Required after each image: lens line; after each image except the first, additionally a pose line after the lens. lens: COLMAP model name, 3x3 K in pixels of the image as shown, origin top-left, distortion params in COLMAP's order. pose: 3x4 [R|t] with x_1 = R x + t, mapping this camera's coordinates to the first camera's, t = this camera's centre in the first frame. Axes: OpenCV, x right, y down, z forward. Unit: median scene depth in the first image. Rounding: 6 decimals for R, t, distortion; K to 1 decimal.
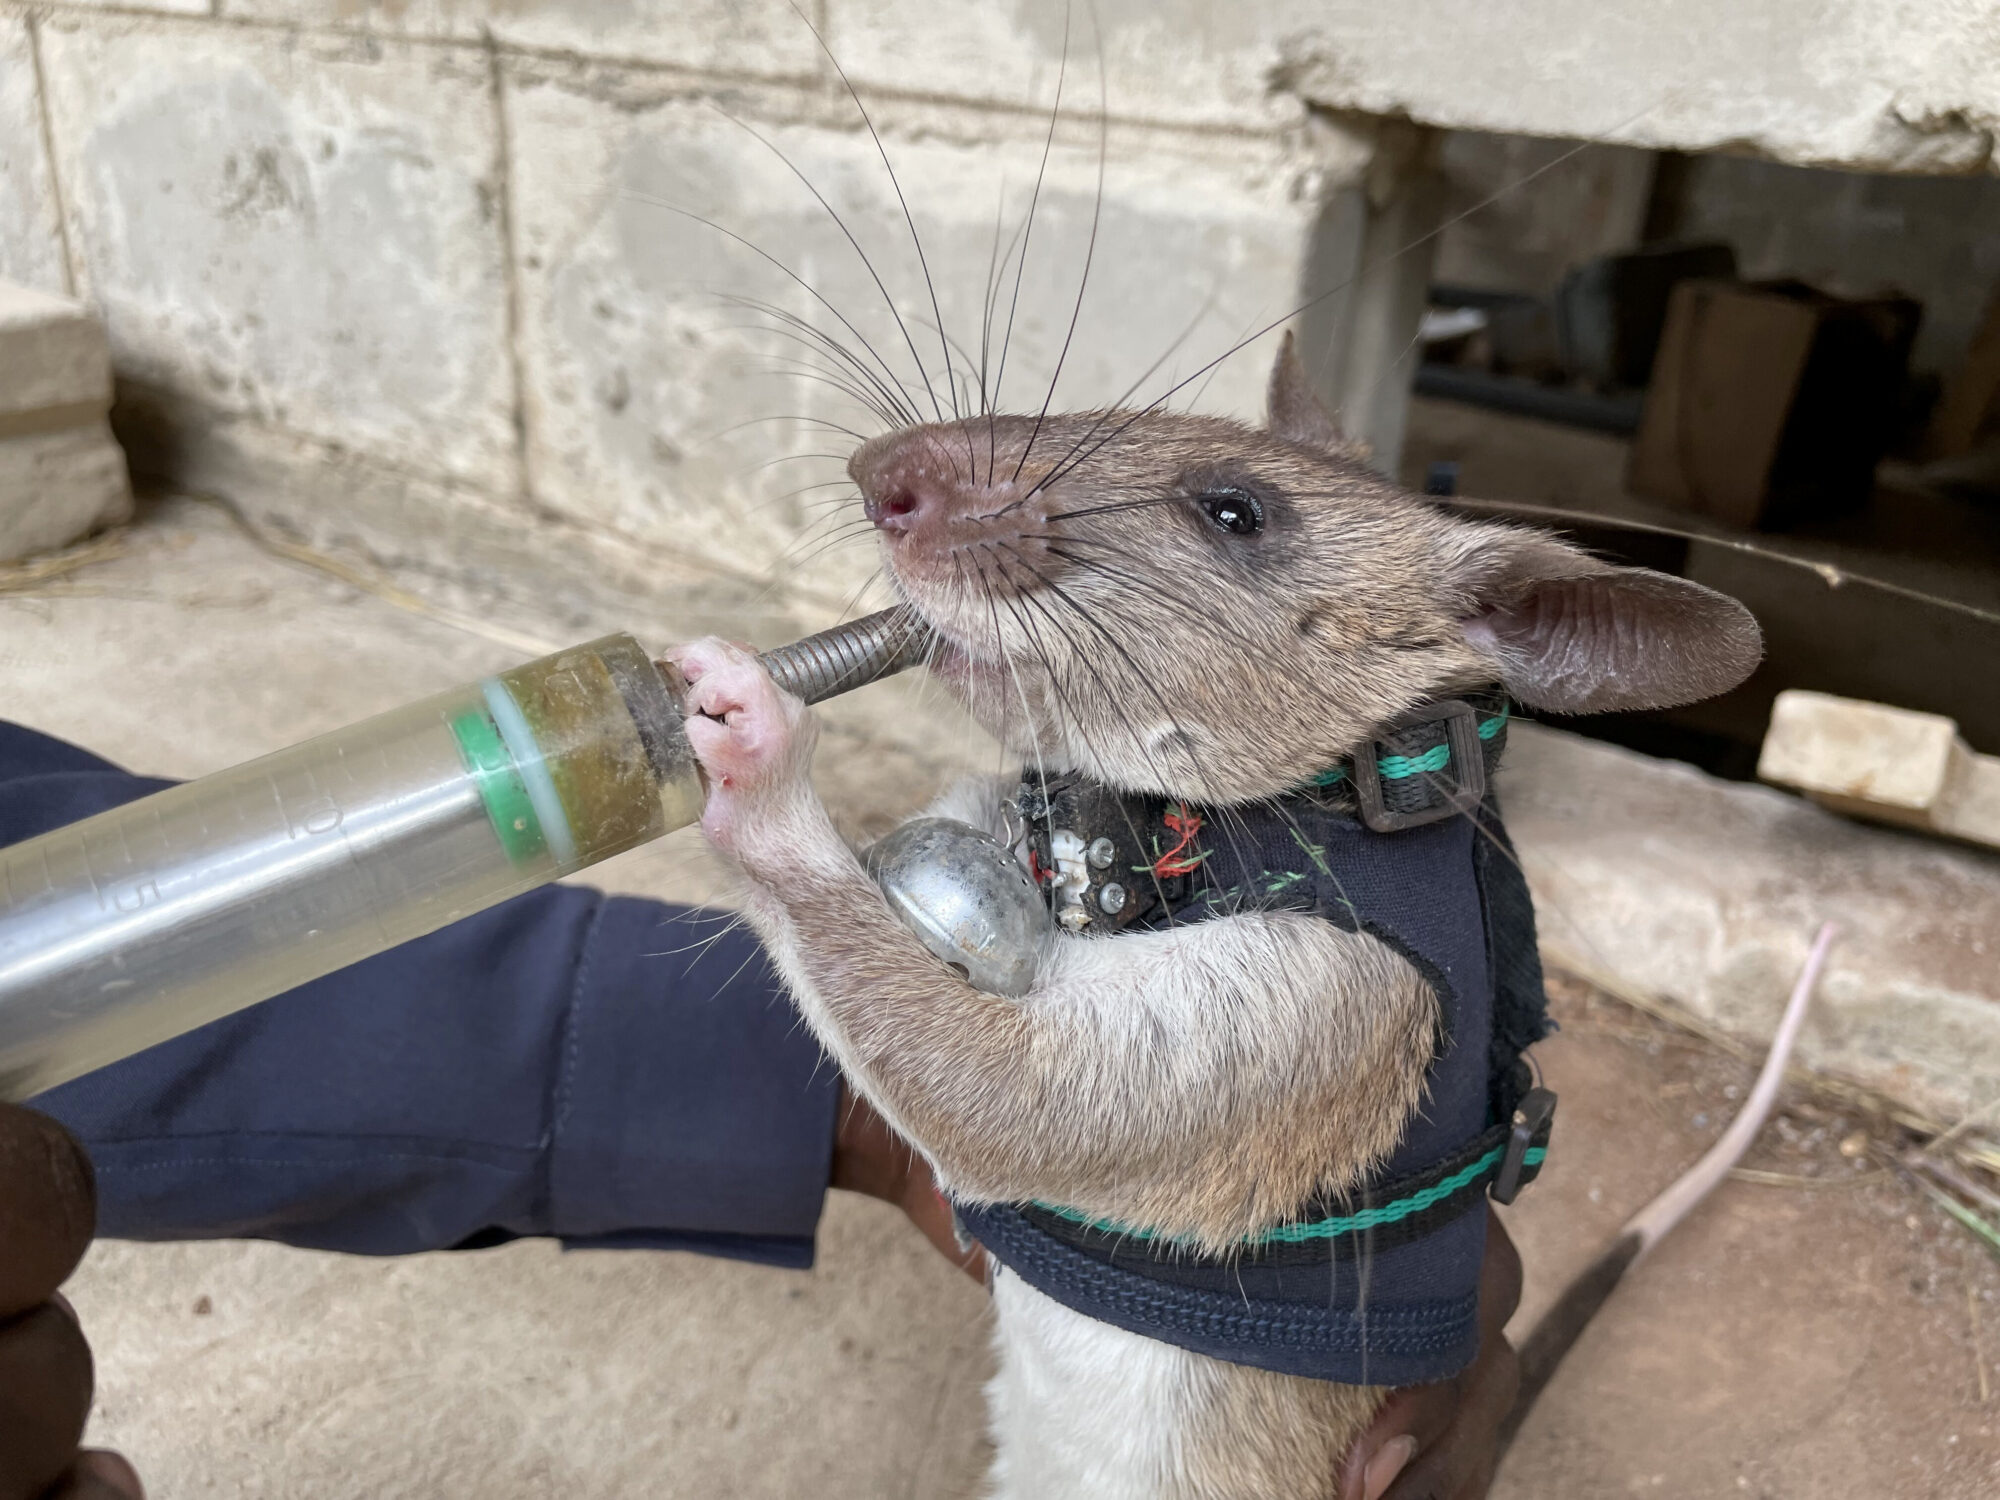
lens RADIAL K [[1666.1, 0, 1030.4], [0, 1666.1, 747.6], [0, 0, 1]] dist [0.092250, -0.174991]
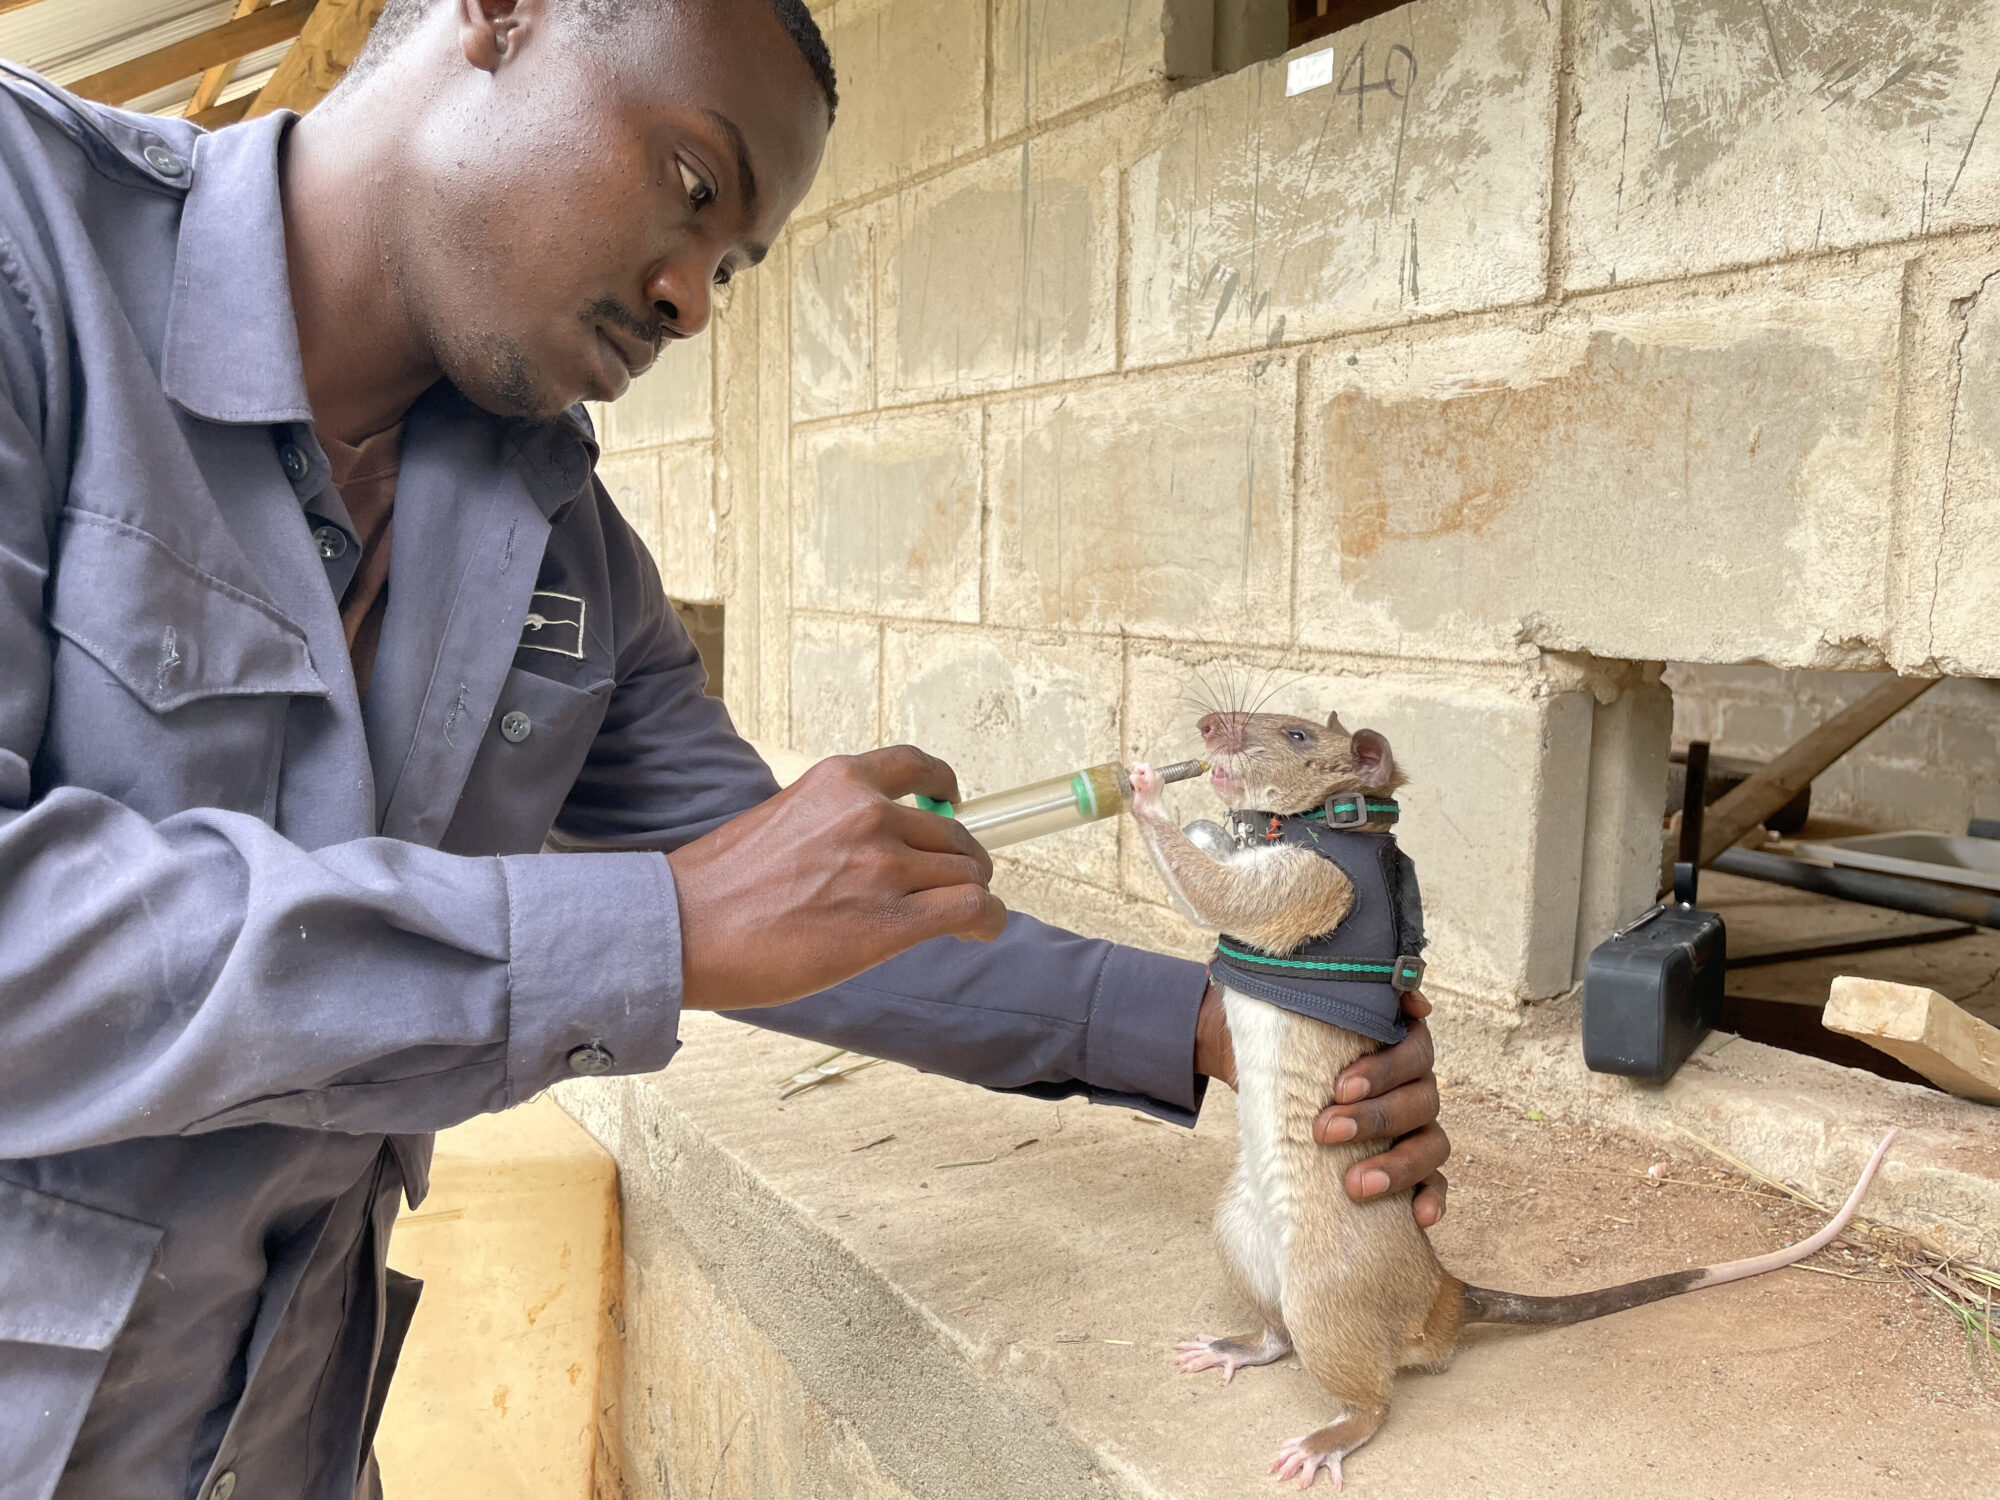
lens RADIAL K [[1666.1, 0, 1030.4], [0, 1666.1, 747.6], [0, 0, 1]] dist [0.092250, -0.174991]
pose [[0.935383, -0.000325, -0.353636, 0.265238], [-0.117220, 0.943180, -0.310919, 0.321882], [0.333643, 0.332282, 0.882197, -0.696115]]
